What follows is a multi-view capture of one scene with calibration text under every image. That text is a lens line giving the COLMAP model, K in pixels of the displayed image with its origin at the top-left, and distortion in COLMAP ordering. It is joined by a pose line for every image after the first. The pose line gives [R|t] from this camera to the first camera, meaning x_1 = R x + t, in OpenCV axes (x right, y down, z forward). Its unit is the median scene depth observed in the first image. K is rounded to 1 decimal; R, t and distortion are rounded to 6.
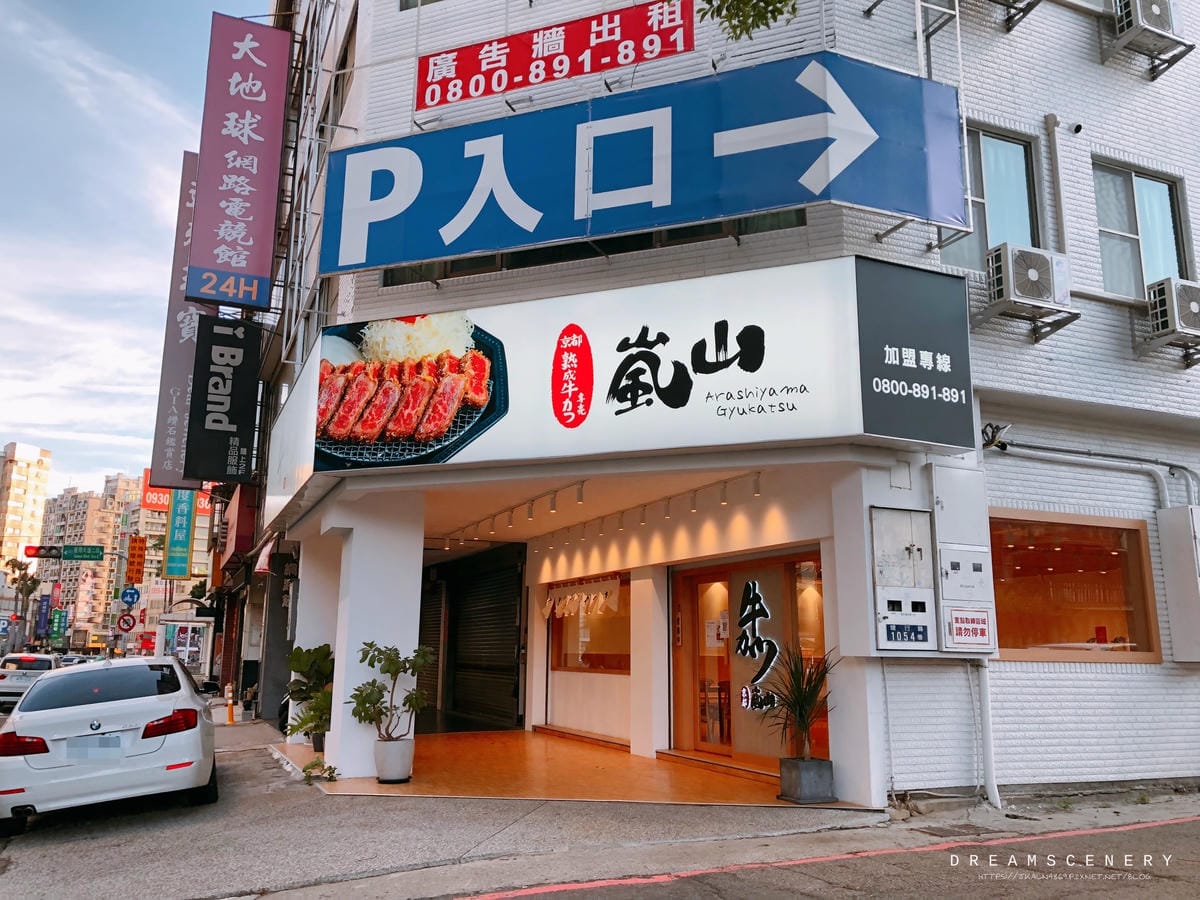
lens RADIAL K [[1002.9, 0, 577.7], [0, 1002.9, 450.8], [0, 0, 1]] dist [0.001730, 0.000453]
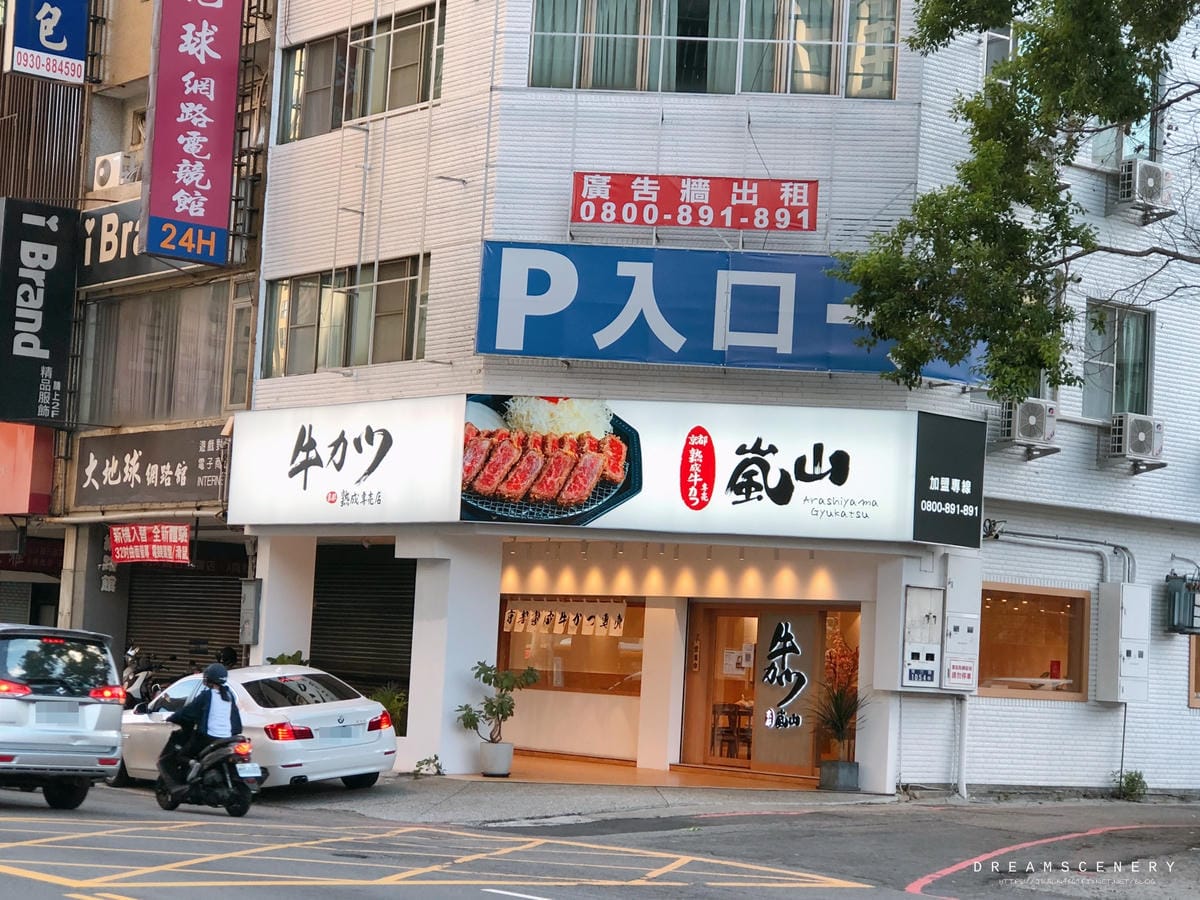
lens RADIAL K [[2529.6, 0, 600.3], [0, 2529.6, 498.5], [0, 0, 1]] dist [-0.493277, 6.243082]
pose [[0.959650, 0.056266, 0.275511, -0.945069], [-0.095289, 0.986877, 0.130361, -0.416558], [-0.264561, -0.151354, 0.952418, -1.909859]]
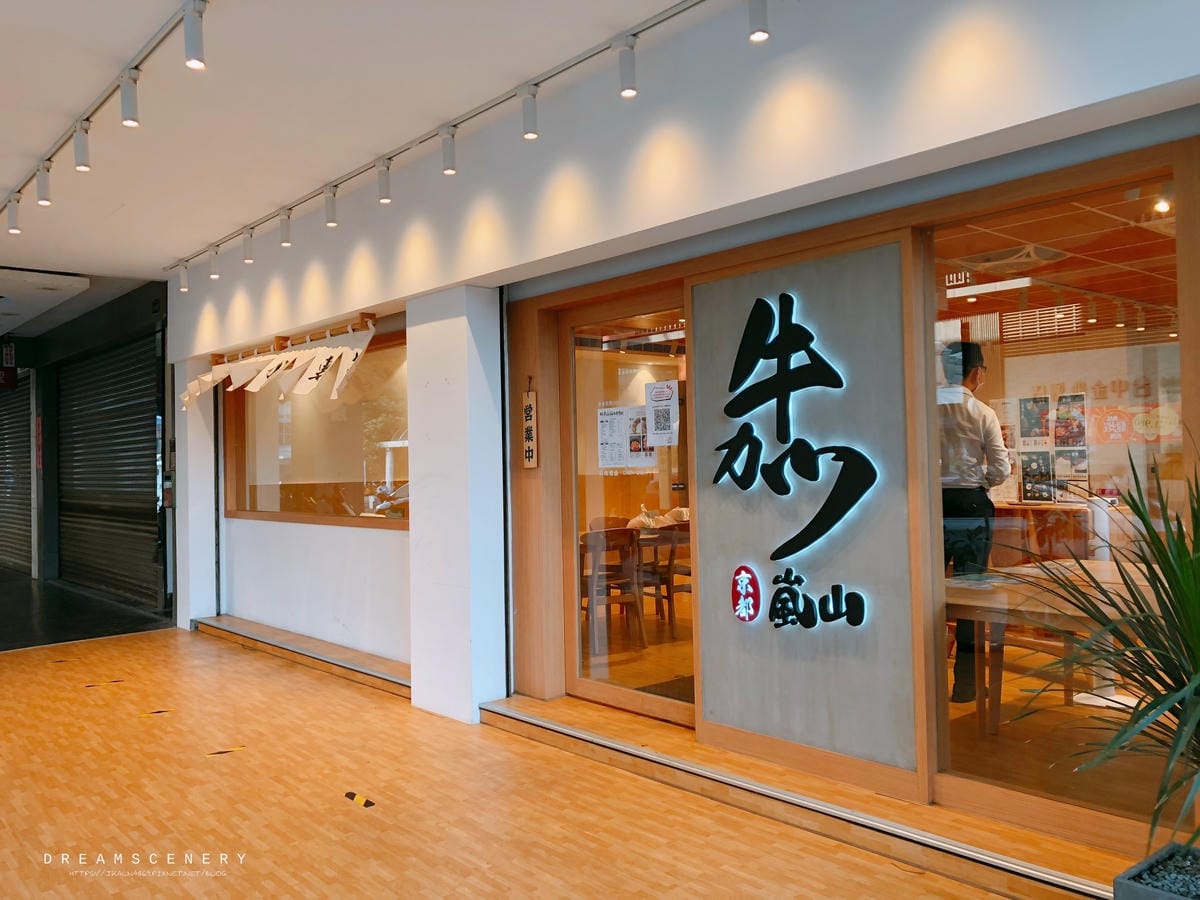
lens RADIAL K [[1002.9, 0, 577.7], [0, 1002.9, 450.8], [0, 0, 1]] dist [0.001730, 0.000453]
pose [[0.952741, -0.025570, 0.302707, -0.013422], [-0.029547, 0.983927, 0.176111, 0.138223], [-0.302345, -0.176732, 0.936671, 0.738817]]
